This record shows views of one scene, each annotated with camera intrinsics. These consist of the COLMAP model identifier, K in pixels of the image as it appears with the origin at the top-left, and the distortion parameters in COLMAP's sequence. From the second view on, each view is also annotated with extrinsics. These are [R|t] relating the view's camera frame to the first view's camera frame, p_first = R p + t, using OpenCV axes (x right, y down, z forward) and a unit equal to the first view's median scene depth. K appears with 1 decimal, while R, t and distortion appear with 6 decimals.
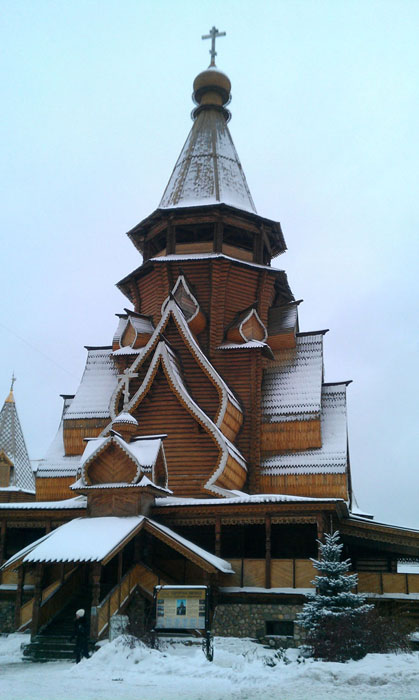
lens RADIAL K [[764.6, 0, 209.5], [0, 764.6, 350.0], [0, 0, 1]] dist [-0.006869, -0.000755]
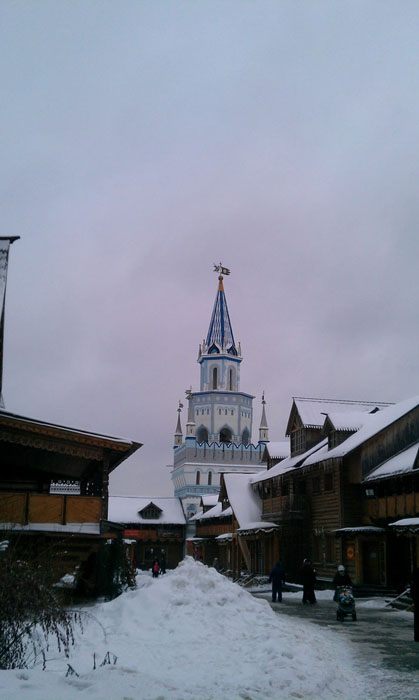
lens RADIAL K [[764.6, 0, 209.5], [0, 764.6, 350.0], [0, 0, 1]] dist [-0.006869, -0.000755]
pose [[0.903828, 0.099271, 0.416220, 0.078608], [-0.134095, 0.989430, 0.055204, 0.111229], [-0.406341, -0.105708, 0.907586, 0.347601]]
